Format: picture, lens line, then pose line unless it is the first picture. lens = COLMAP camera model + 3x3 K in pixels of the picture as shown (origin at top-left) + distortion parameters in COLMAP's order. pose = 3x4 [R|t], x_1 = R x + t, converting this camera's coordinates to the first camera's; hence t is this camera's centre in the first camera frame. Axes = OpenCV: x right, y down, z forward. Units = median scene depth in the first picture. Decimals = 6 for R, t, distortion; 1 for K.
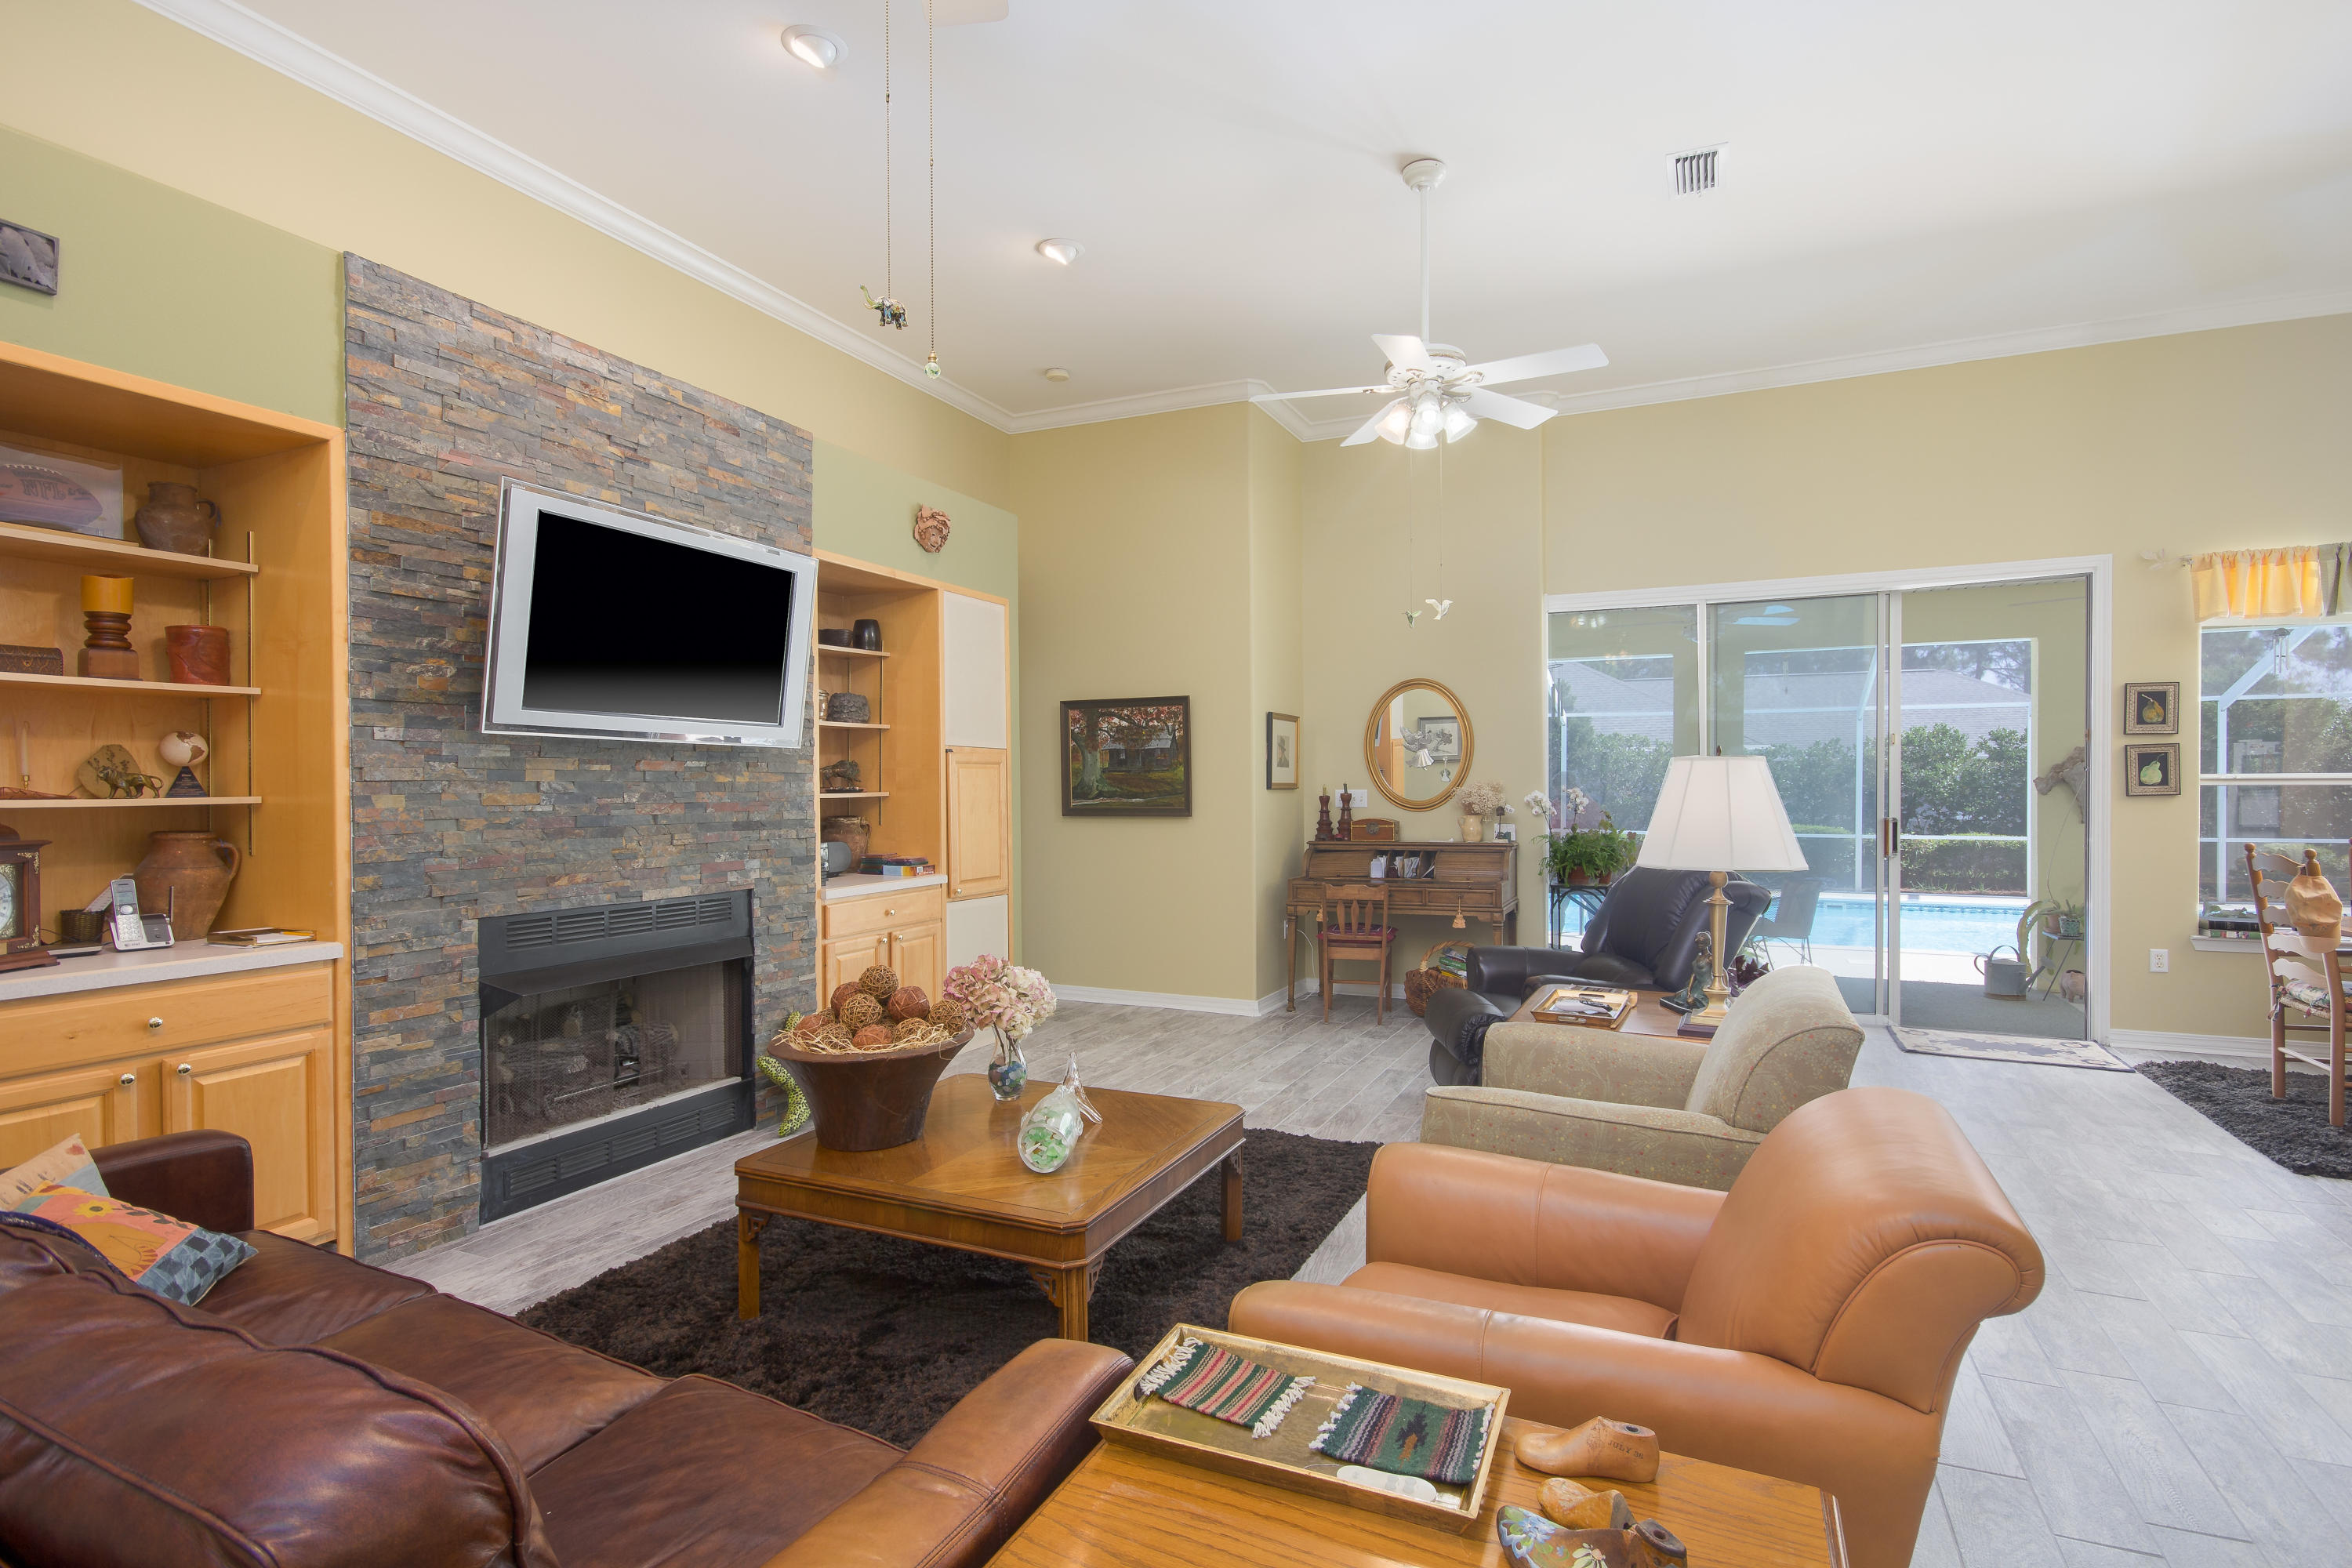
lens RADIAL K [[1129.1, 0, 1161.5], [0, 1129.1, 789.6], [0, 0, 1]] dist [0.003741, -0.003664]
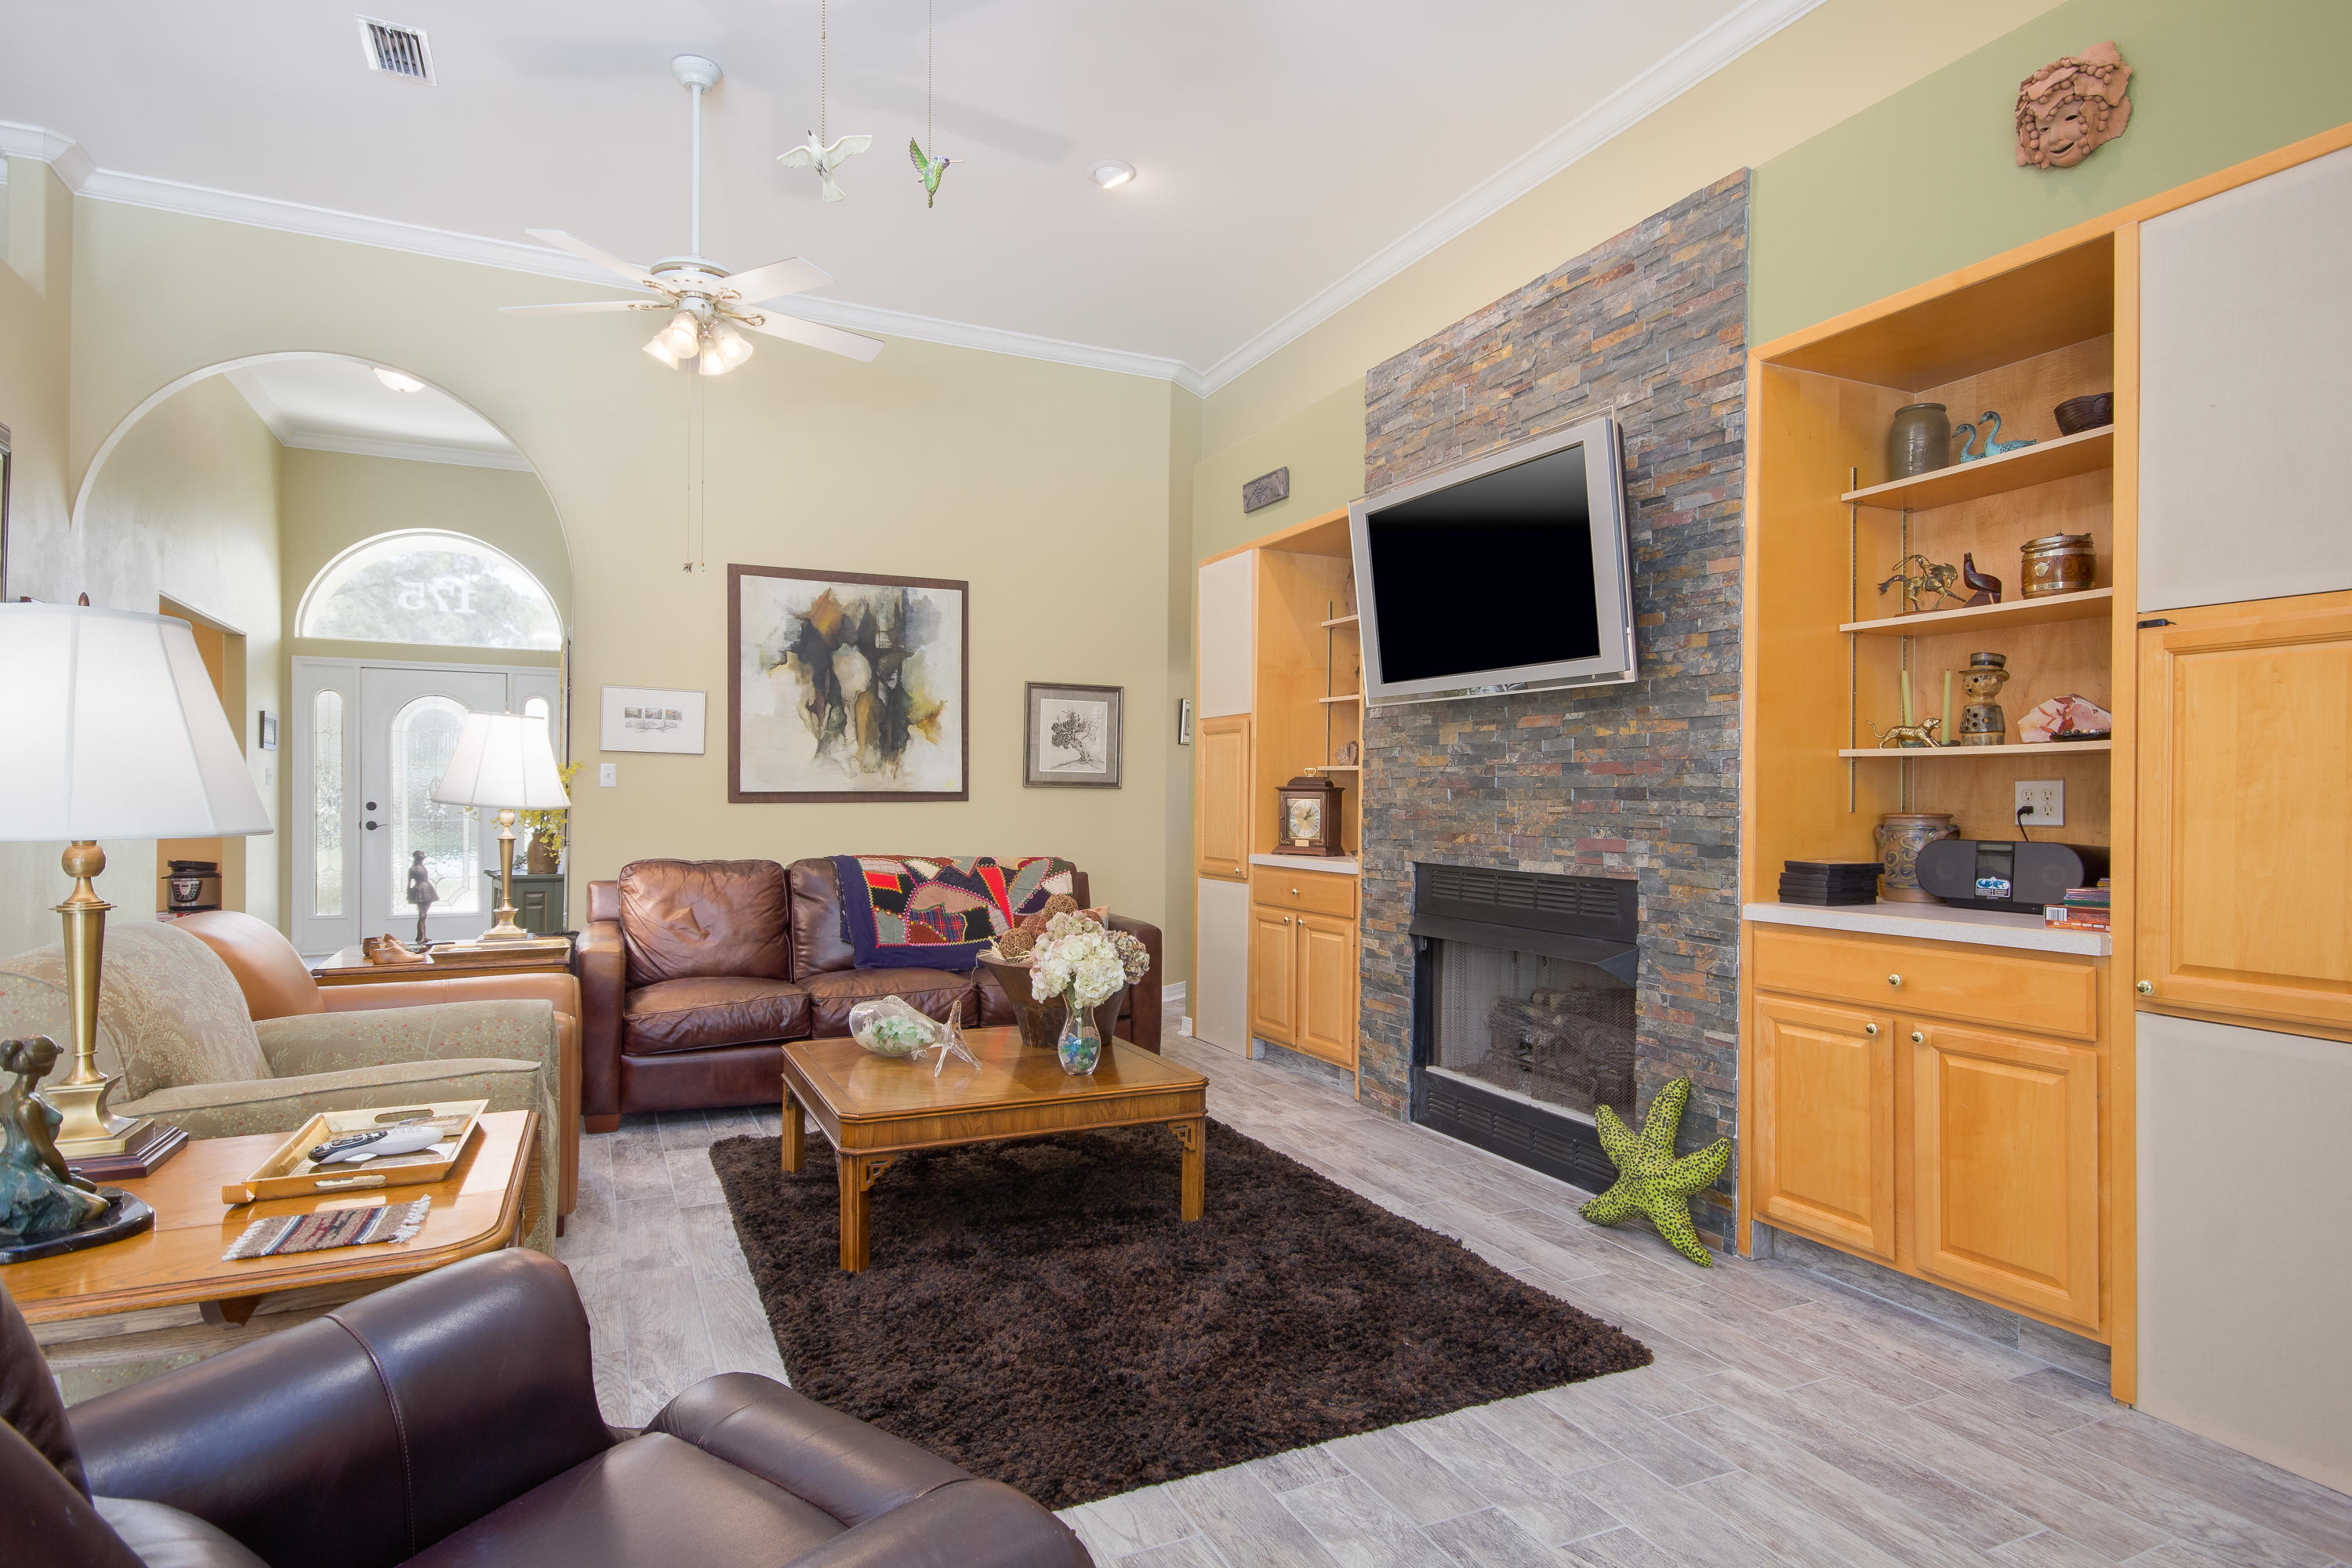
lens RADIAL K [[1240.5, 0, 1170.4], [0, 1240.5, 792.9], [0, 0, 1]] dist [-0.003867, 0.001162]
pose [[-0.620519, -0.001761, -0.784189, 0.480394], [-0.006672, 0.999973, 0.003034, 0.032722], [0.784163, 0.007115, -0.620514, 1.341197]]
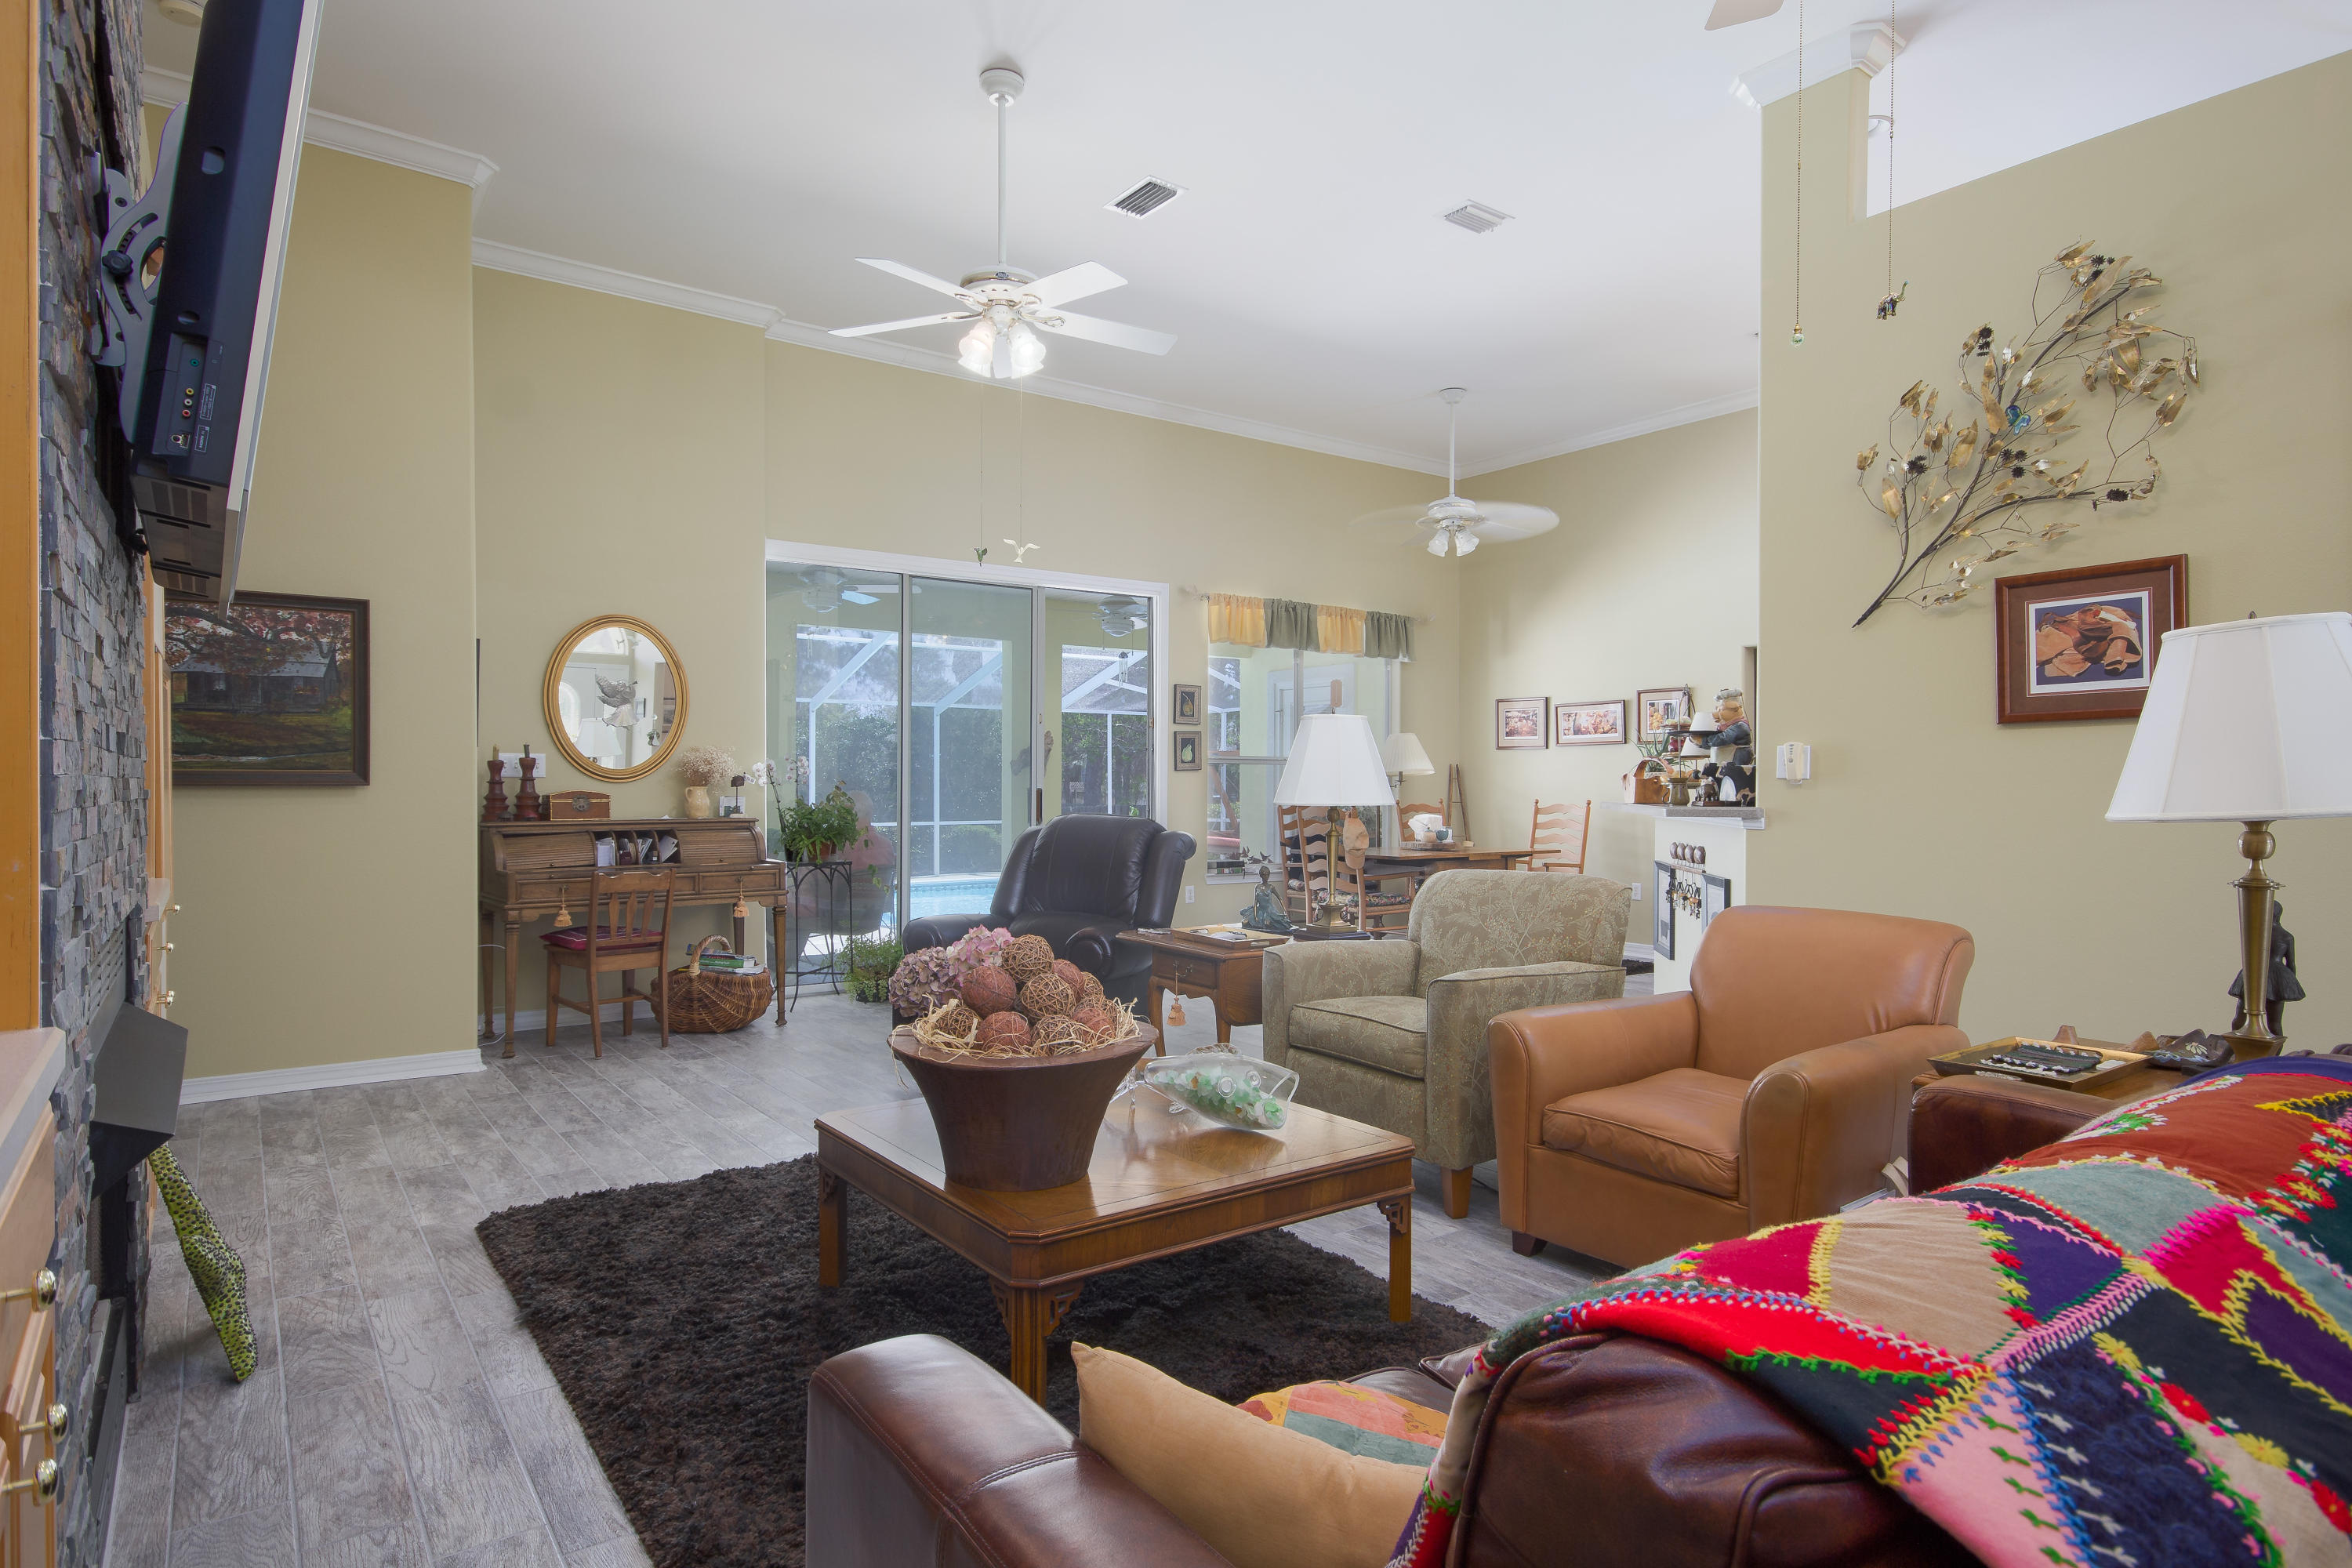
lens RADIAL K [[1348.4, 0, 1176.5], [0, 1348.4, 782.1], [0, 0, 1]] dist [0.002803, 0.000999]
pose [[0.470924, 0.008343, 0.882134, -0.704838], [-0.002198, 0.999963, -0.008283, 0.043597], [-0.882171, 0.001962, 0.470925, 0.358372]]
